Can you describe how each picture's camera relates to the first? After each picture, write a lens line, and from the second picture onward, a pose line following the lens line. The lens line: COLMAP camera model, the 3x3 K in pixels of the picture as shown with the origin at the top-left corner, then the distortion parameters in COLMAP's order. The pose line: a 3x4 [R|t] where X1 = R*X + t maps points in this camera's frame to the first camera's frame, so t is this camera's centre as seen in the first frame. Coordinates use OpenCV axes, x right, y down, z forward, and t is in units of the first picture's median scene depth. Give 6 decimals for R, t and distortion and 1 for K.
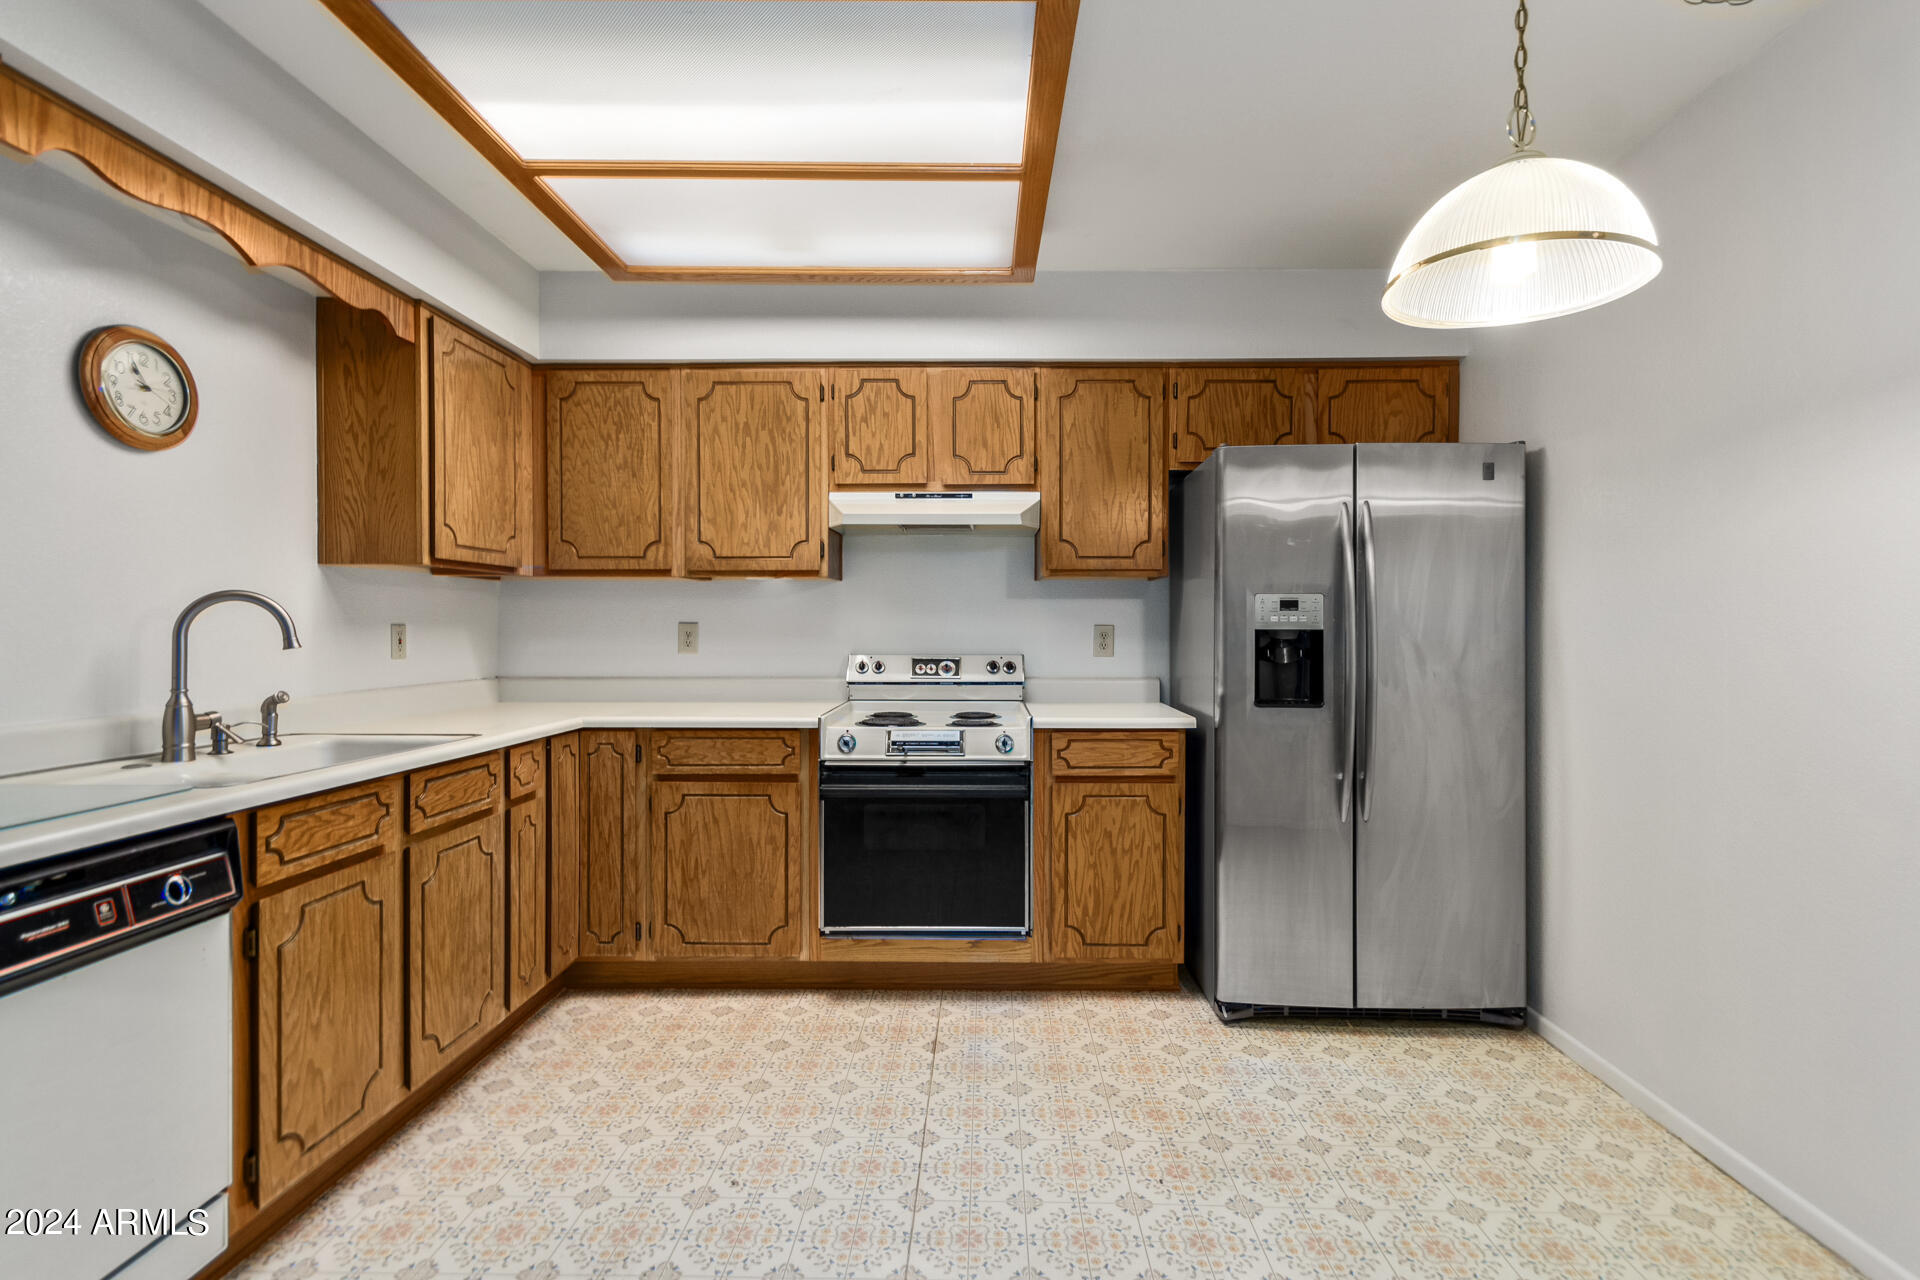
lens RADIAL K [[876.3, 0, 975.4], [0, 876.3, 633.2], [0, 0, 1]] dist [0.003293, 0.000868]
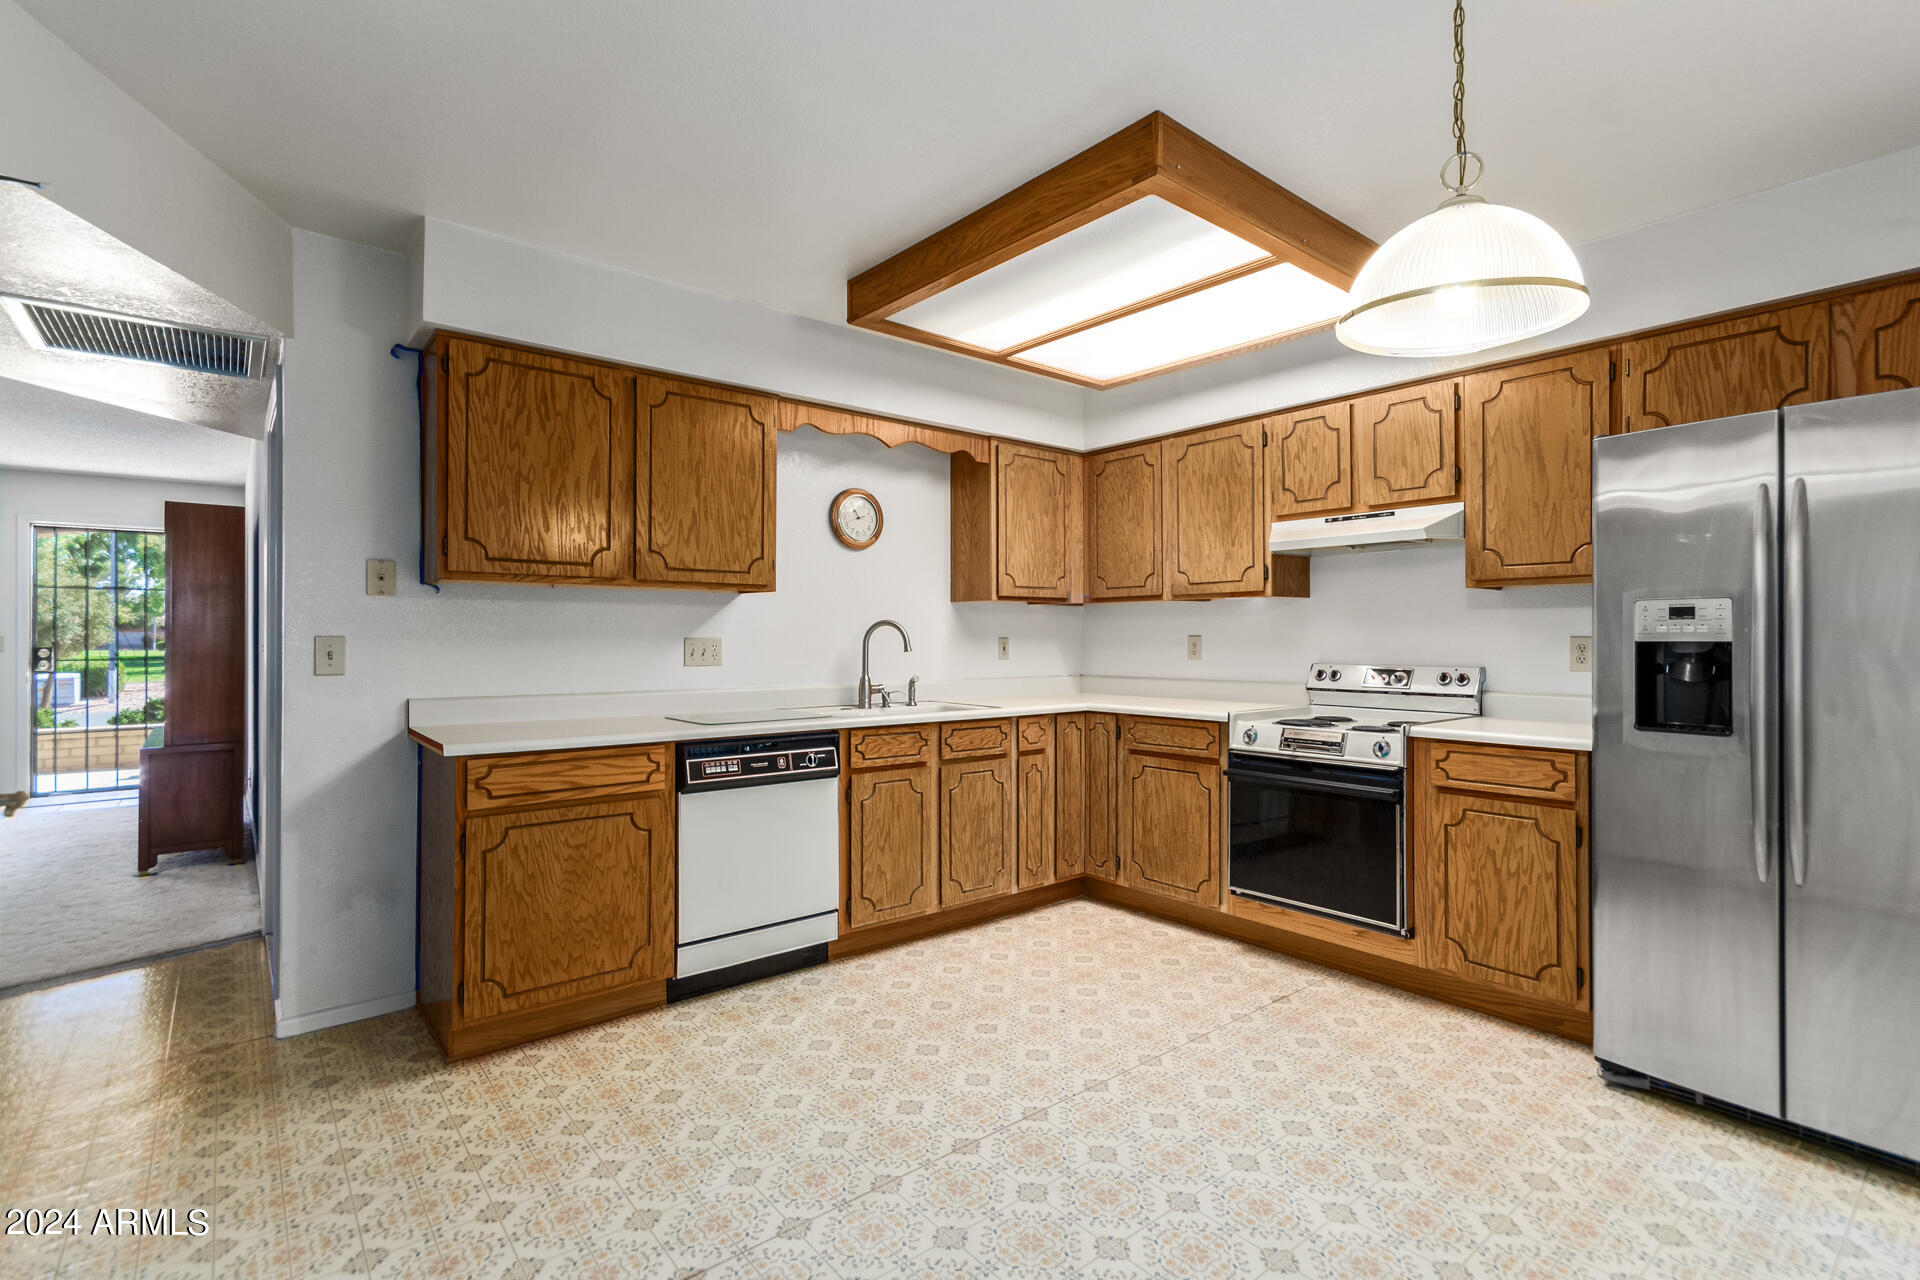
lens RADIAL K [[876.3, 0, 975.4], [0, 876.3, 633.2], [0, 0, 1]] dist [0.003293, 0.000868]
pose [[0.660939, -0.006298, -0.750413, 0.502157], [-0.003085, 0.999934, -0.011110, -0.000641], [0.750433, 0.009658, 0.660876, -0.070578]]
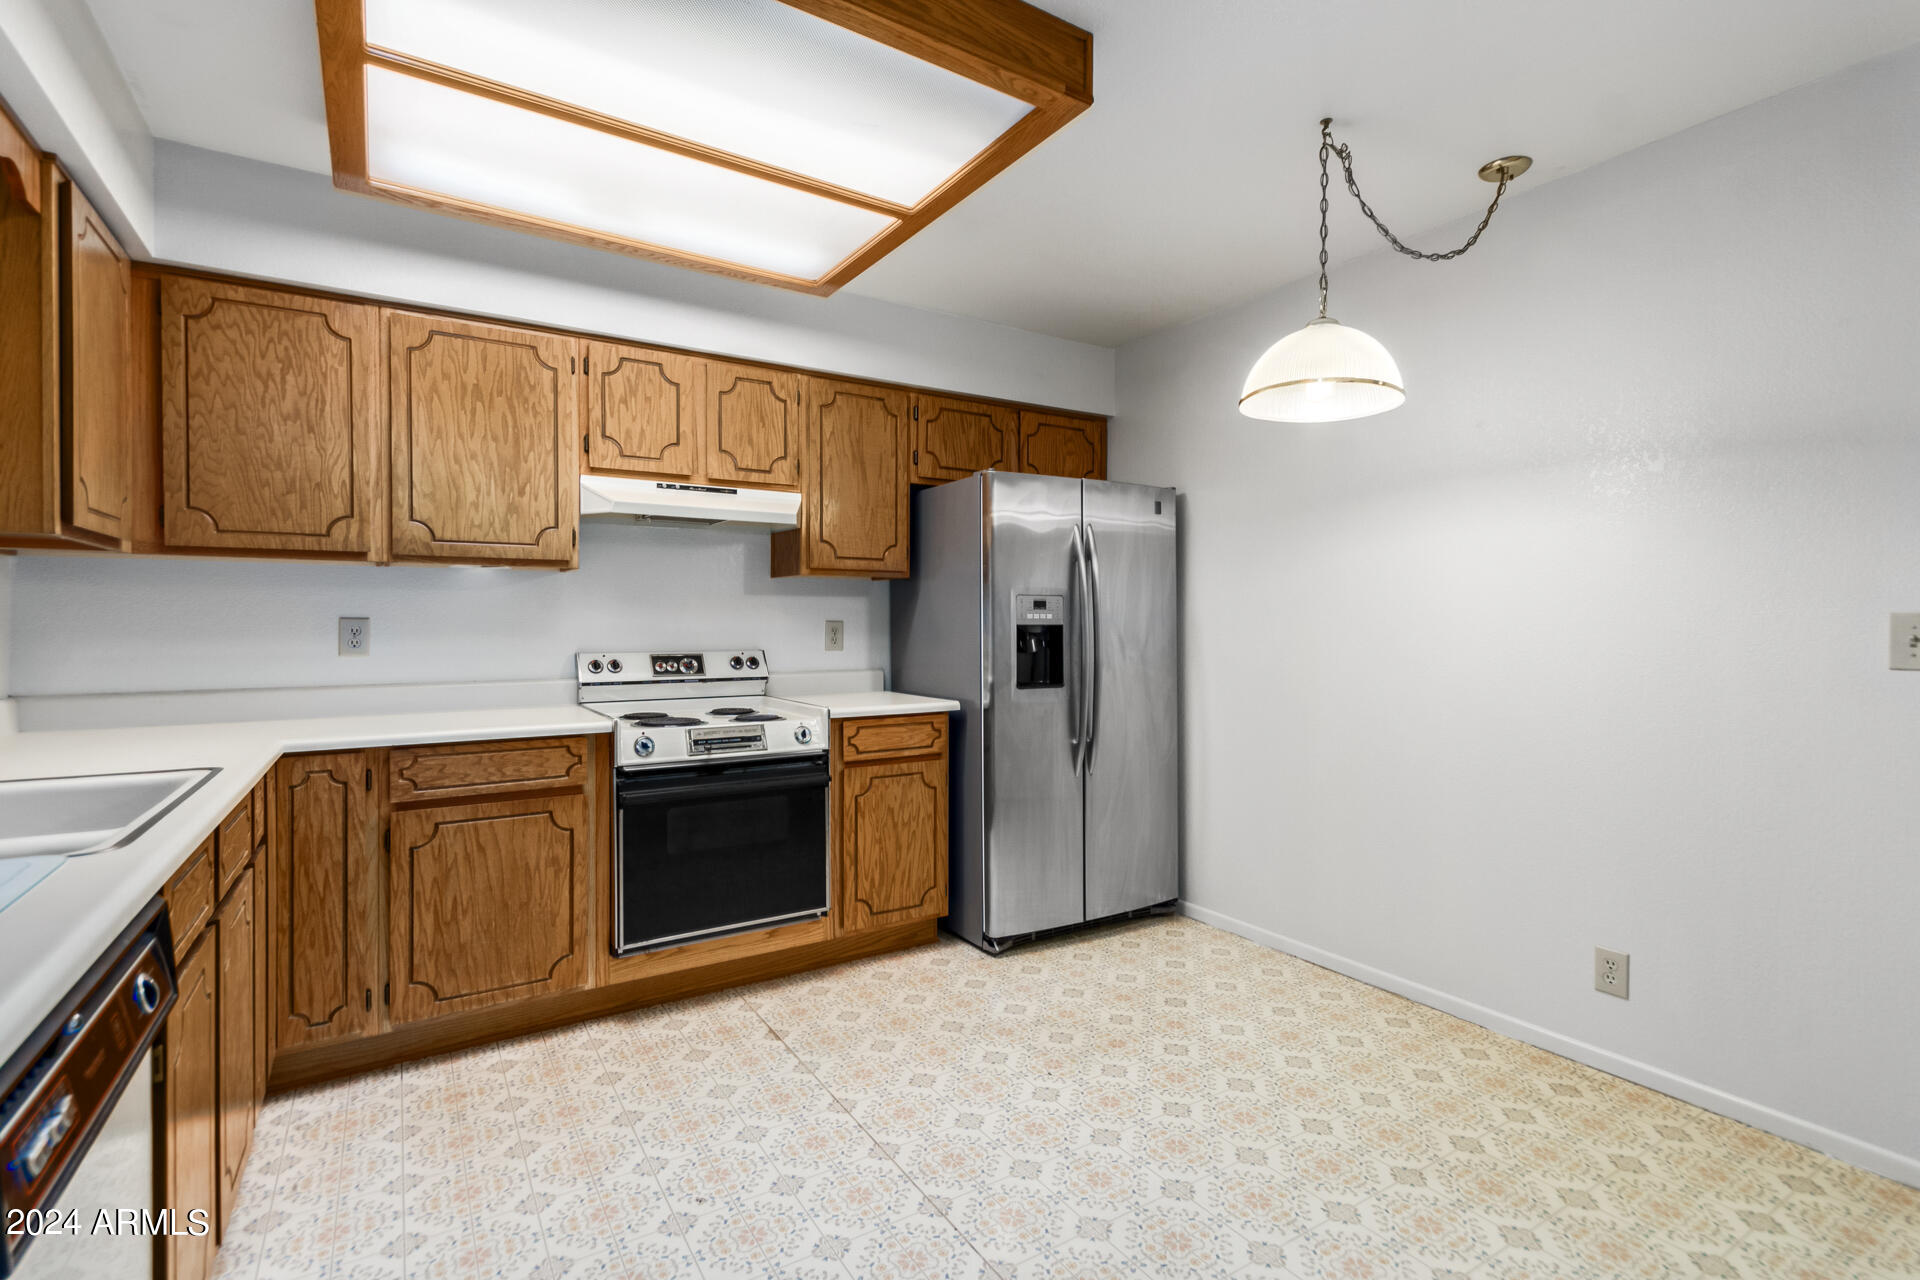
lens RADIAL K [[876.2, 0, 965.6], [0, 876.2, 627.9], [0, 0, 1]] dist [0.003892, 0.000644]
pose [[0.839454, -0.003902, 0.543416, -0.367842], [0.004667, 0.999989, -0.000030, -0.000162], [-0.543410, 0.002561, 0.839463, 0.021108]]
